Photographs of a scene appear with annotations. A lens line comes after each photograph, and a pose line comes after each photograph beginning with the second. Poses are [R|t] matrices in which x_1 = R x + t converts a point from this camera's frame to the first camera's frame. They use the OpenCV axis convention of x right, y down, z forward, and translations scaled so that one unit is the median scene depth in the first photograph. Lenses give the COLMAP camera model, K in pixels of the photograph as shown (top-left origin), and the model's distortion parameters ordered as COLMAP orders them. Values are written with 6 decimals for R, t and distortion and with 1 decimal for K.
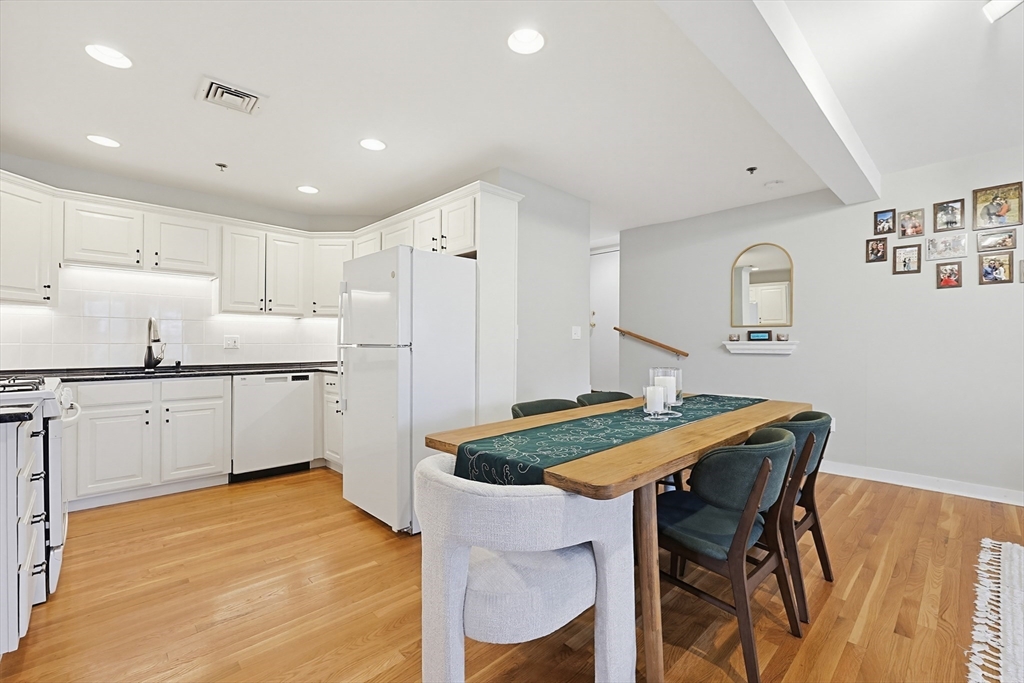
lens RADIAL K [[439.3, 0, 522.9], [0, 439.3, 341.5], [0, 0, 1]] dist [-0.001467, -0.000089]
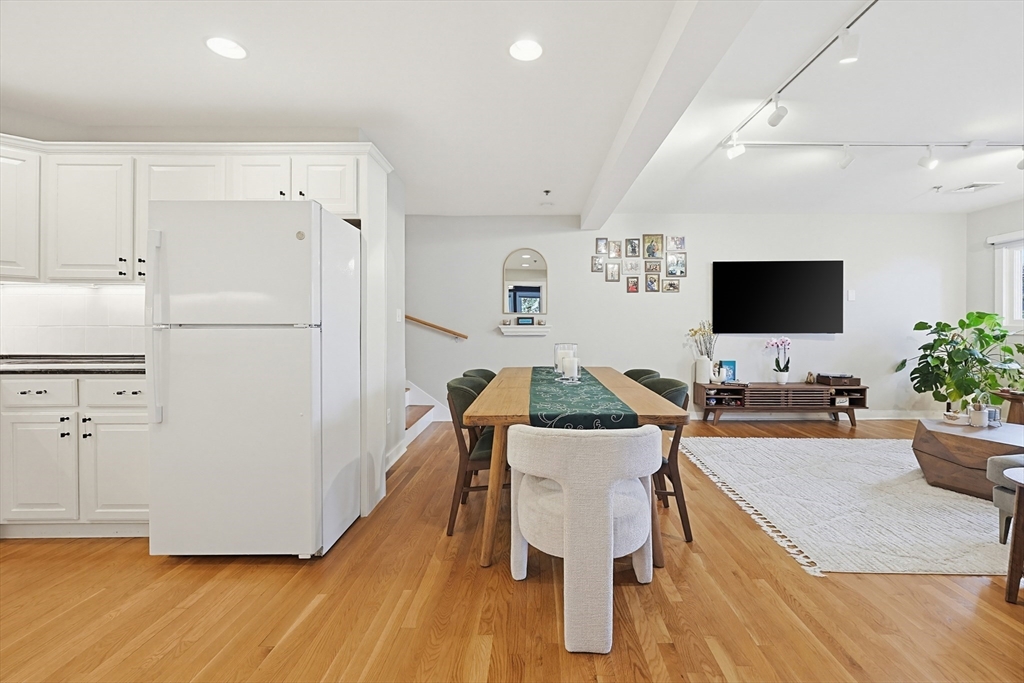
lens RADIAL K [[445.5, 0, 528.1], [0, 445.5, 333.2], [0, 0, 1]] dist [0.003129, 0.000104]
pose [[0.704997, -0.006265, 0.709183, -0.435819], [-0.000490, 0.999956, 0.009321, 0.011600], [-0.709210, -0.006919, 0.704963, 0.107498]]
